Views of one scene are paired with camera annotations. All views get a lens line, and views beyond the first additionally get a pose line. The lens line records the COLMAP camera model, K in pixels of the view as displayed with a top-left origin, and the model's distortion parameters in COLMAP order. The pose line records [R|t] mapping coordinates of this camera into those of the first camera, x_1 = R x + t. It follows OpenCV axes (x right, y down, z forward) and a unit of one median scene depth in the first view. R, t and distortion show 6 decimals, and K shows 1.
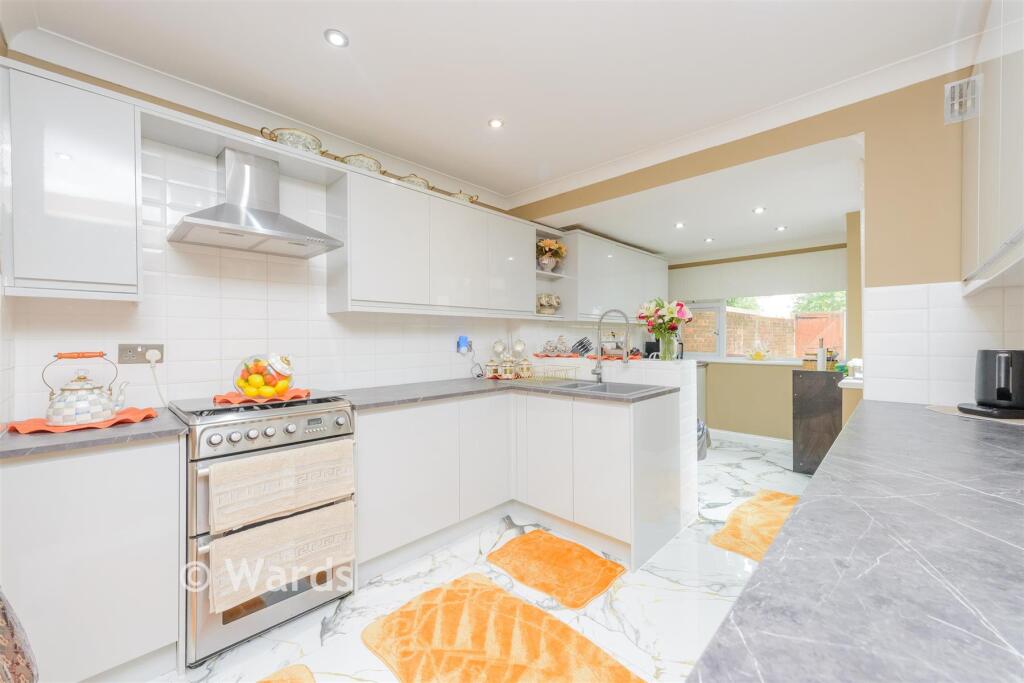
lens RADIAL K [[401.5, 0, 509.6], [0, 401.5, 340.8], [0, 0, 1]] dist [0.002703, 0.000139]
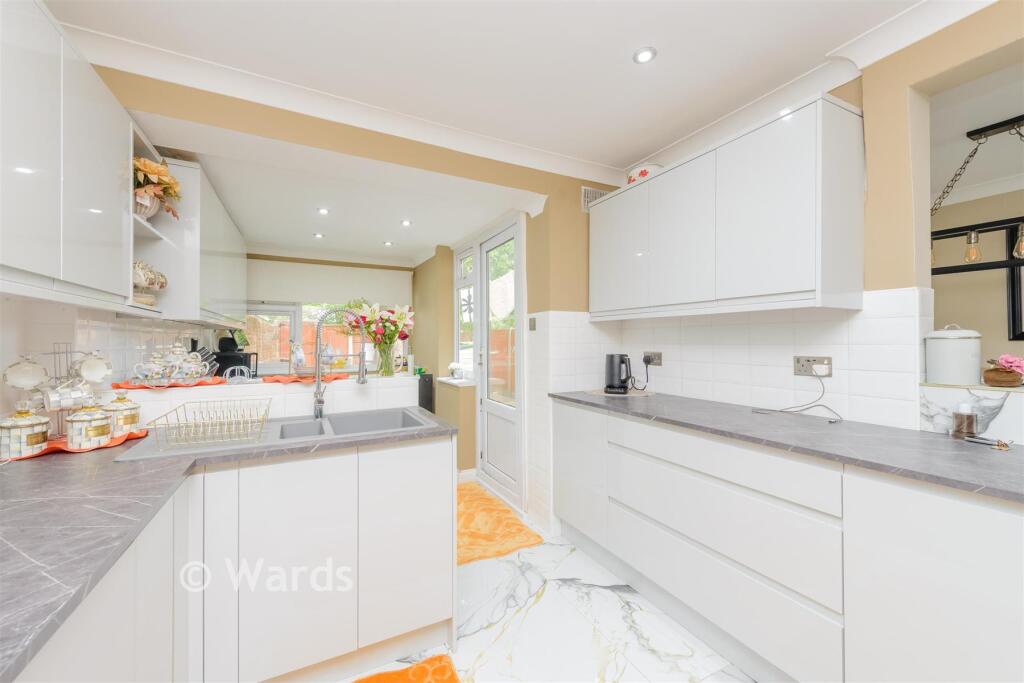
lens RADIAL K [[401.5, 0, 511.0], [0, 401.5, 339.0], [0, 0, 1]] dist [0.002703, 0.000139]
pose [[0.311570, 0.010410, 0.950166, -0.246587], [0.009488, 0.999856, -0.014065, -0.010197], [-0.950176, 0.013398, 0.311426, 0.394701]]
